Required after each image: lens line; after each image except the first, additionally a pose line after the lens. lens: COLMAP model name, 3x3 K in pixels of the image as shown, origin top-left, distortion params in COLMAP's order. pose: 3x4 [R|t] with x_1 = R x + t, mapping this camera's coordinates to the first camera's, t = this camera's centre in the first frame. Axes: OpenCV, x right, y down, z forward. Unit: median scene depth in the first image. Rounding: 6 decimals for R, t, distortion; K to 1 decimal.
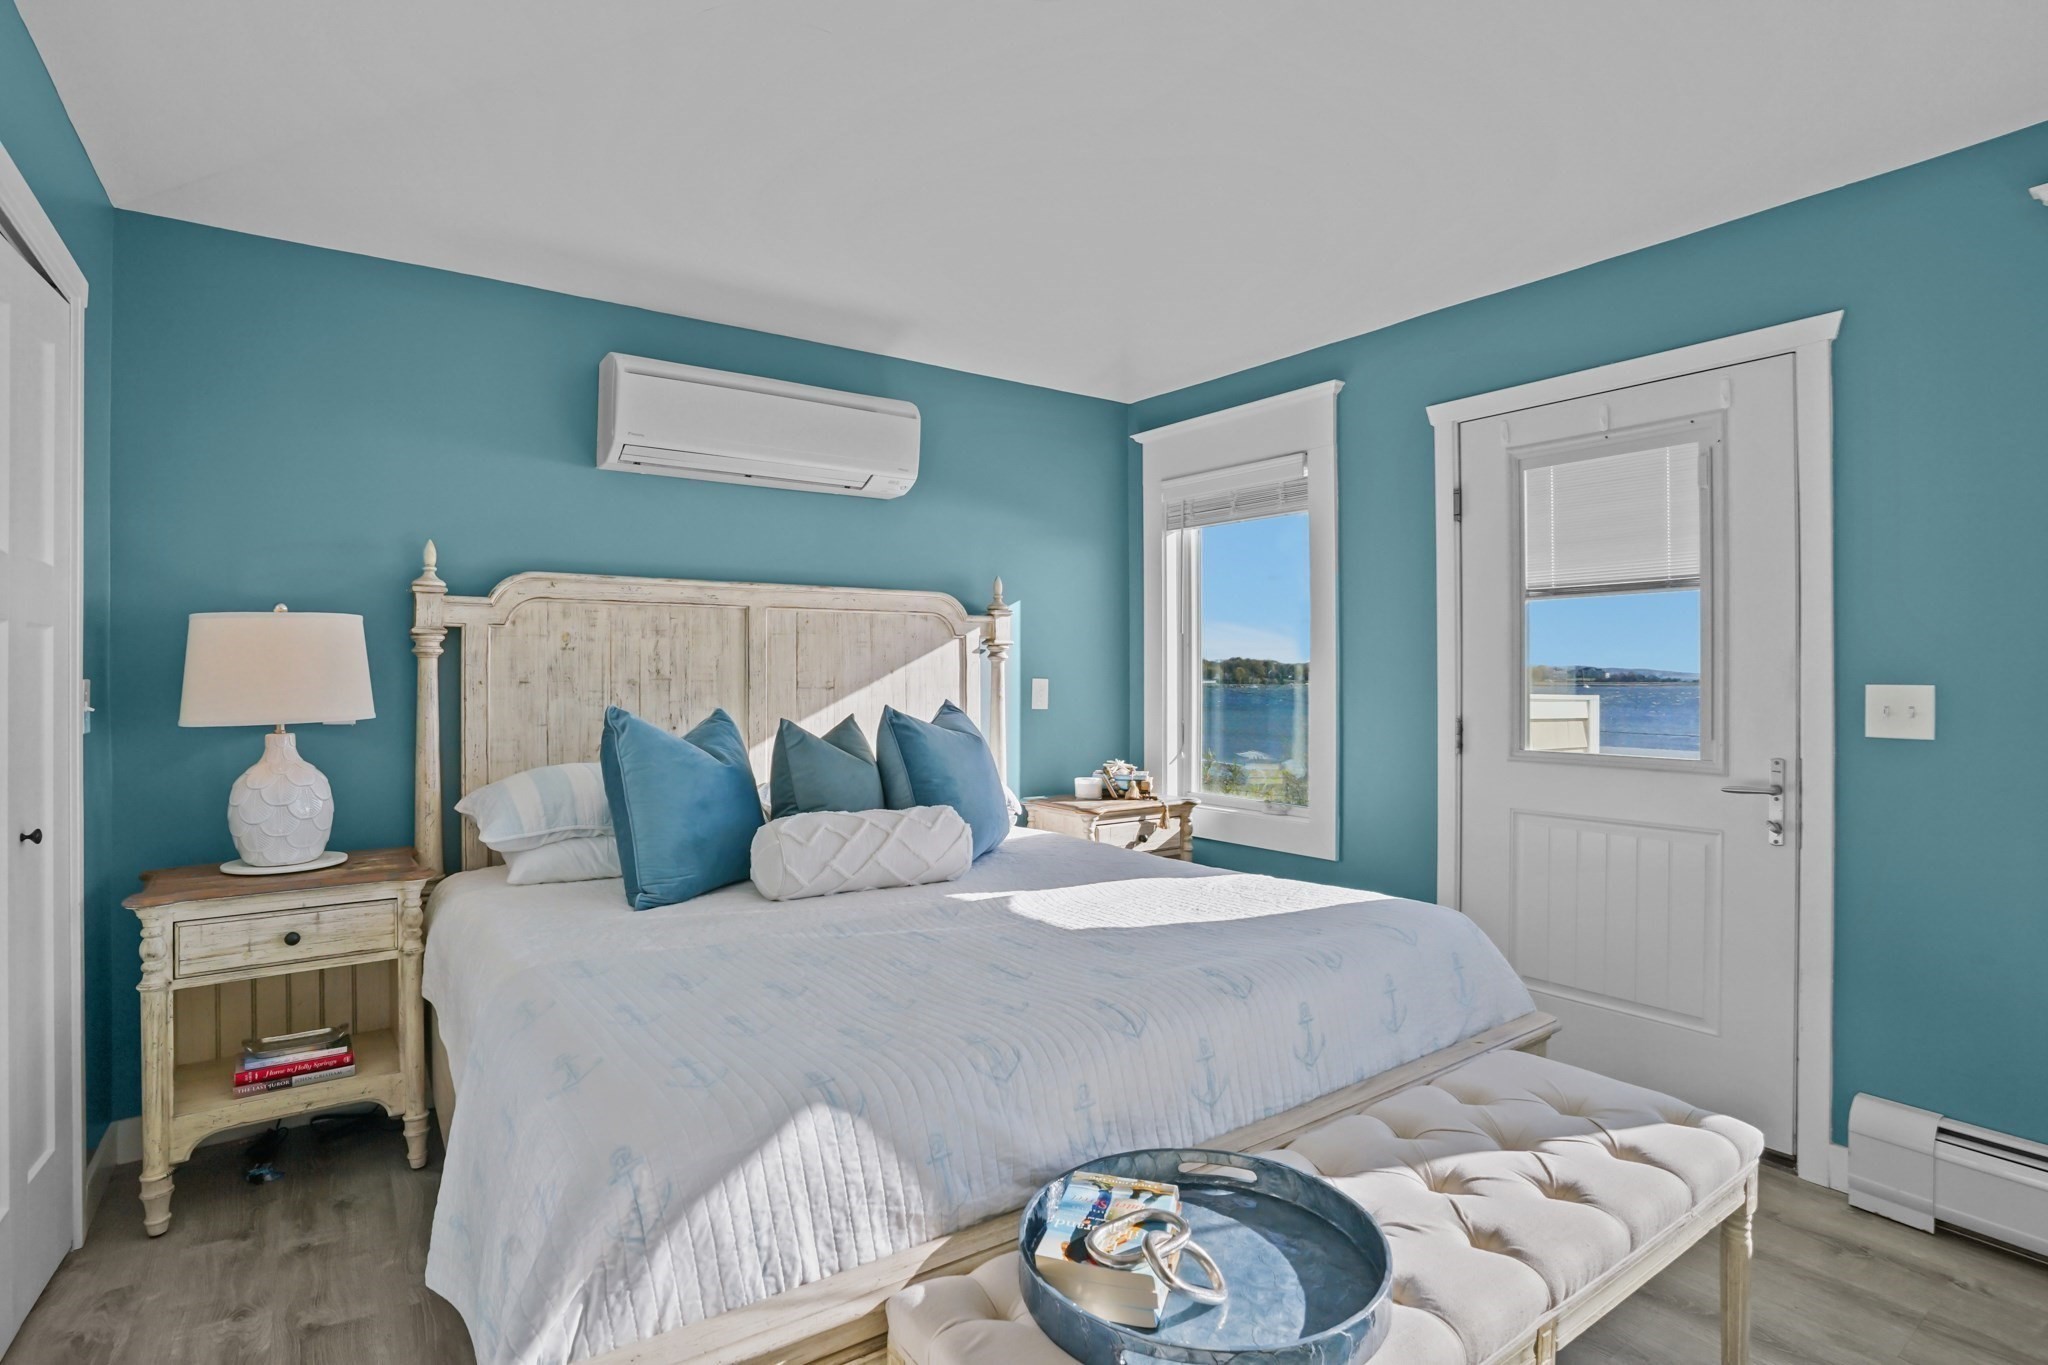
lens RADIAL K [[987.8, 0, 1000.1], [0, 987.8, 676.8], [0, 0, 1]] dist [-0.065380, 0.025648]
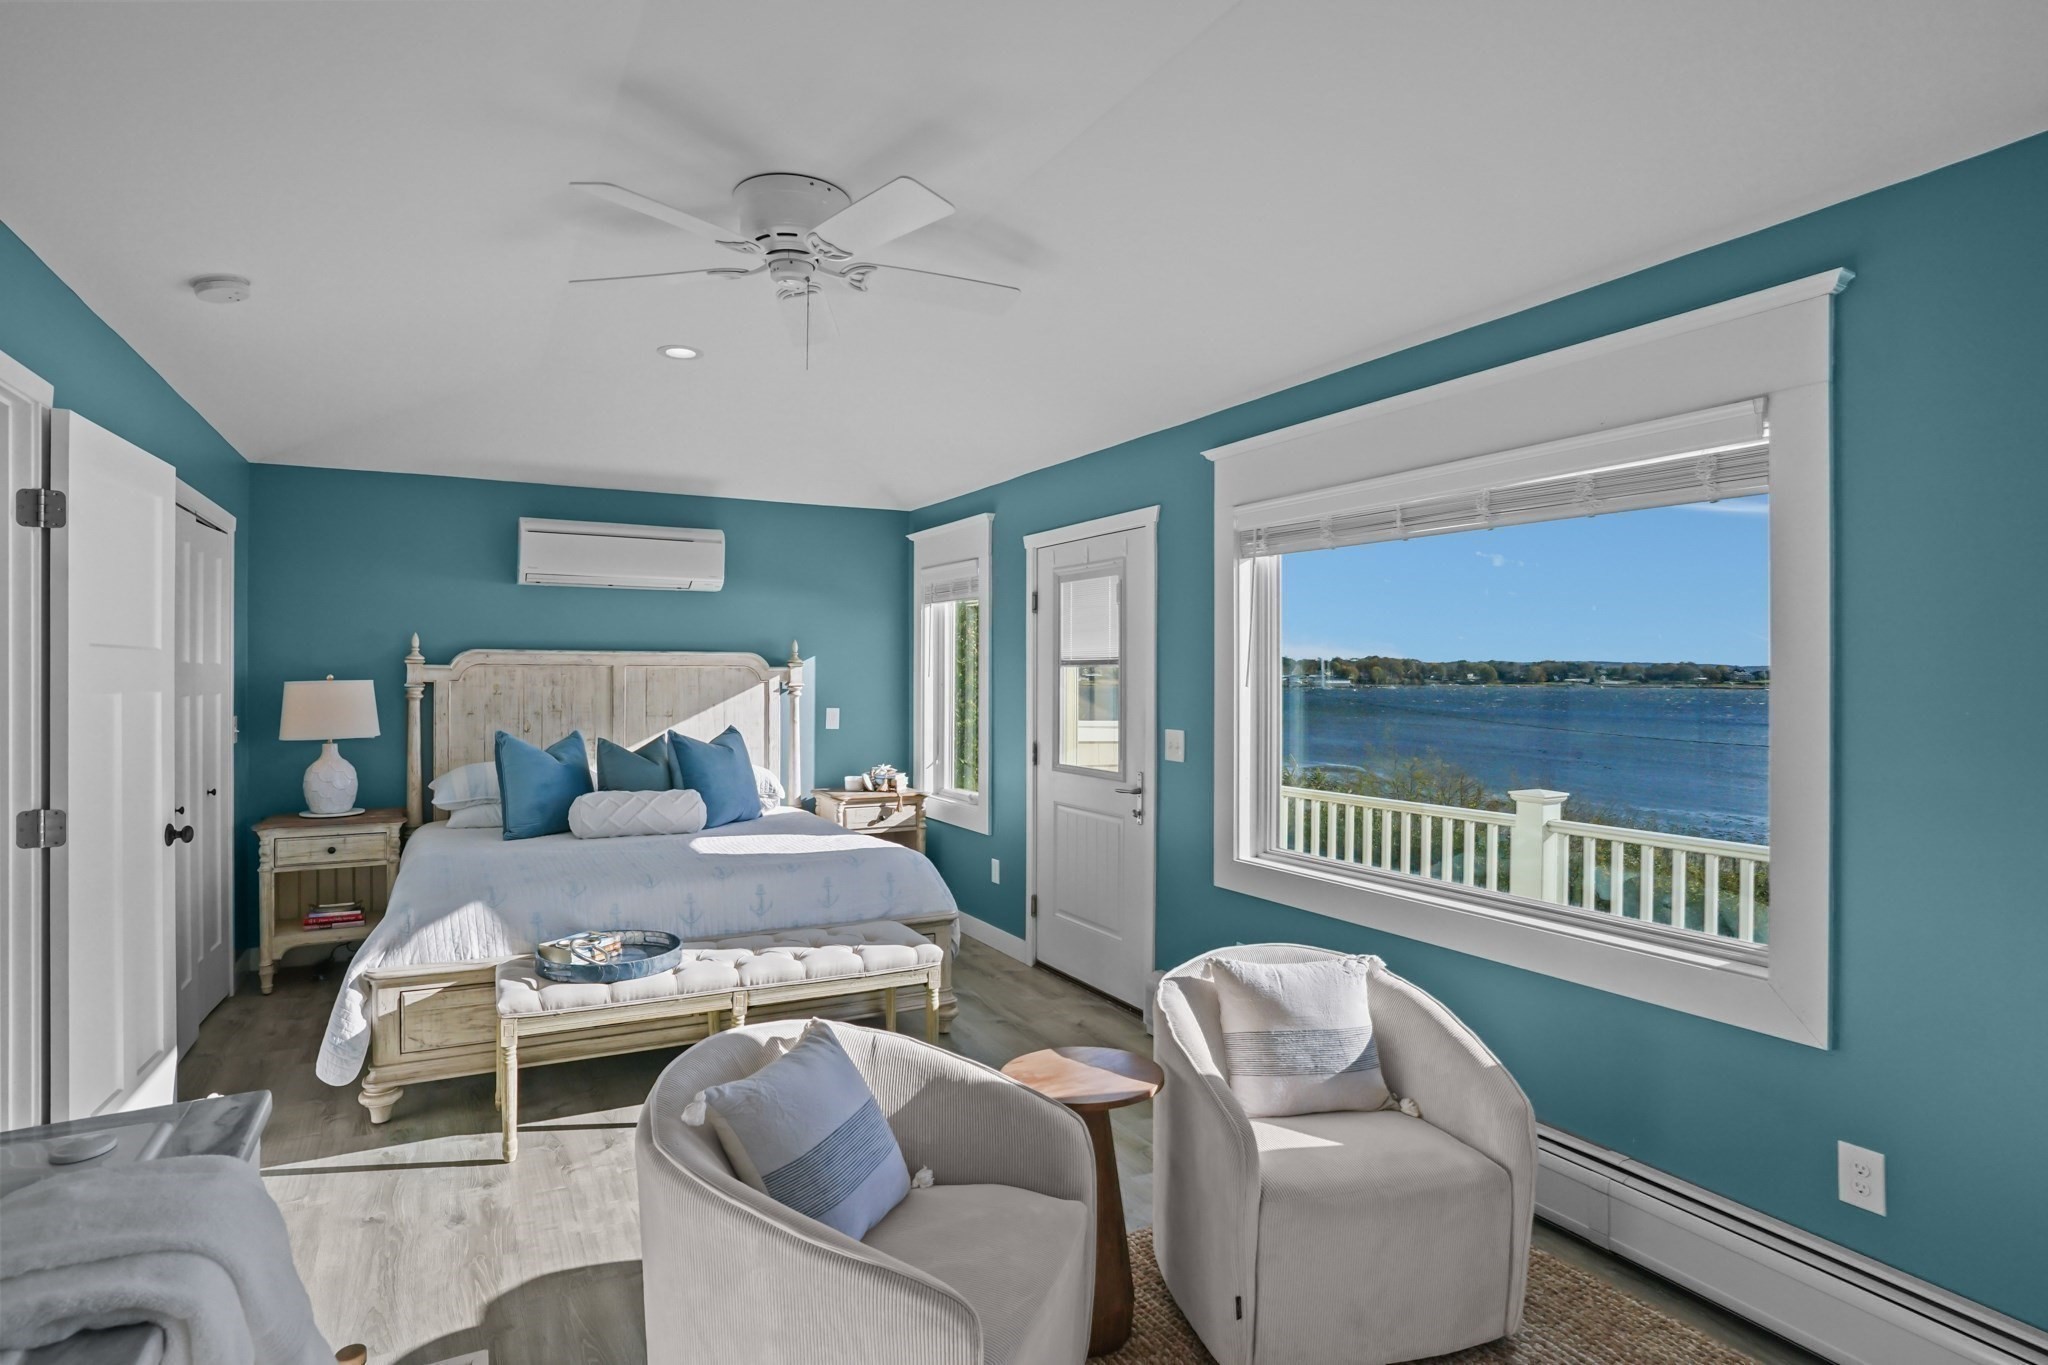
lens RADIAL K [[1043.2, 0, 1016.0], [0, 1043.2, 676.9], [0, 0, 1]] dist [-0.073856, 0.037887]
pose [[0.993293, 0.004670, -0.115530, 0.710427], [-0.004290, 0.999985, 0.003538, -0.073922], [0.115545, -0.003019, 0.993298, -0.716912]]
